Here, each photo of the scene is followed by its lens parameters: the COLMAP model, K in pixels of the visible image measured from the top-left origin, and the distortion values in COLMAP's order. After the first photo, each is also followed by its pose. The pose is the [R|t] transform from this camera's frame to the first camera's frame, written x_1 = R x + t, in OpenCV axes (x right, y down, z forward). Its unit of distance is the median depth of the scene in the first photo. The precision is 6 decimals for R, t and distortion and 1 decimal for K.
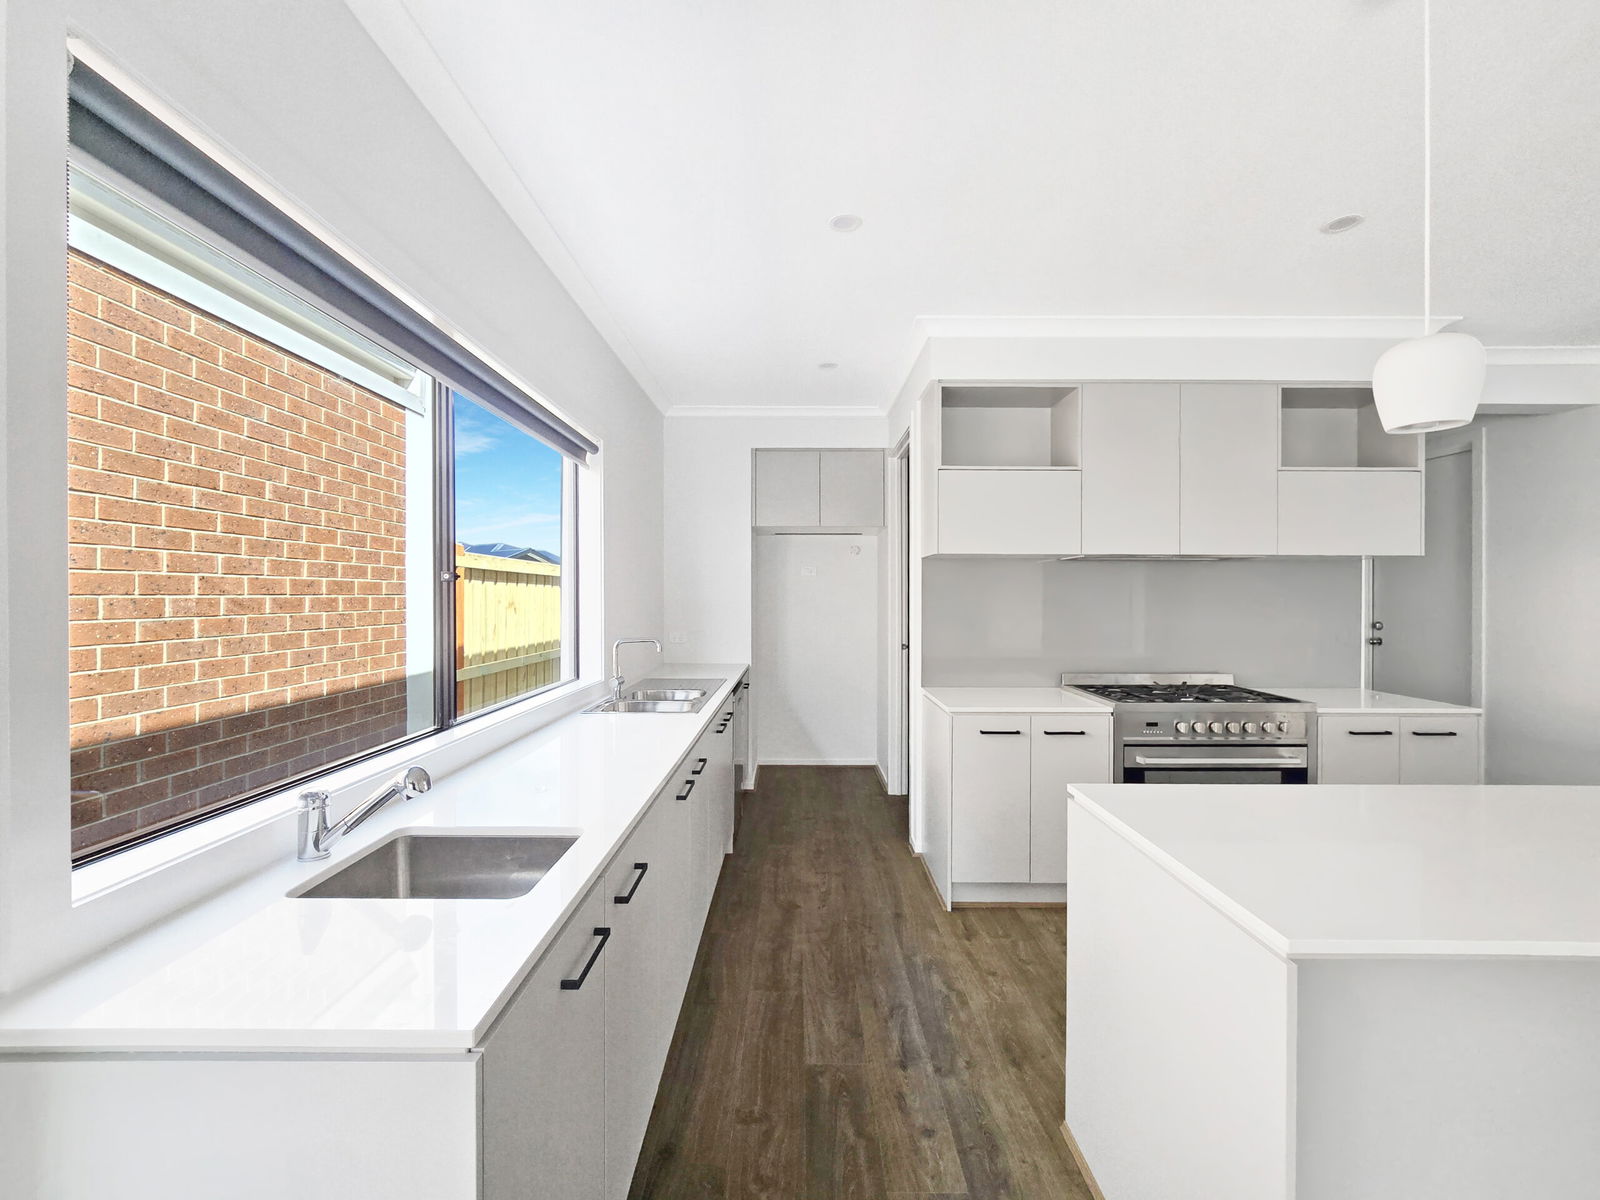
lens RADIAL K [[660.1, 0, 795.6], [0, 660.1, 607.2], [0, 0, 1]] dist [-0.012381, -0.000090]
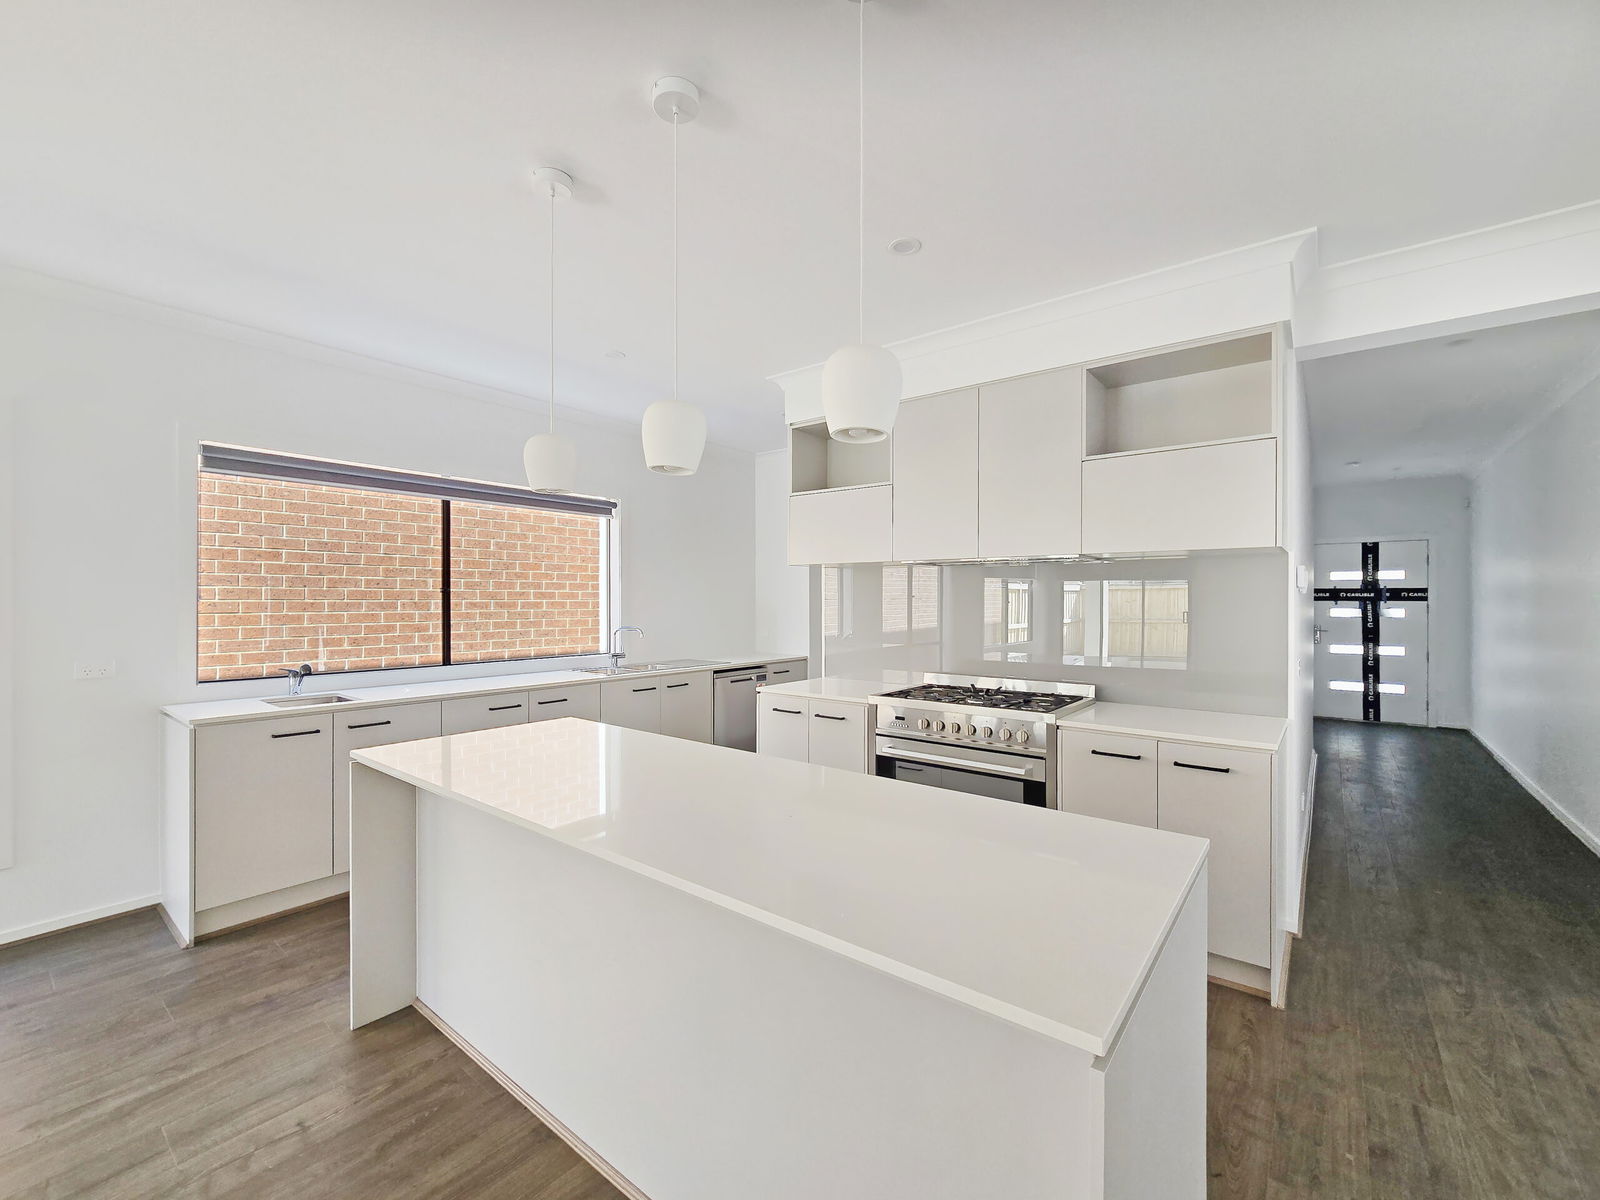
lens RADIAL K [[660.1, 0, 808.1], [0, 660.1, 595.2], [0, 0, 1]] dist [-0.012381, -0.000090]
pose [[0.786892, -0.003939, -0.617078, 1.079238], [-0.011740, 0.999703, -0.021352, -0.001695], [0.616979, 0.024046, 0.786612, 0.069602]]
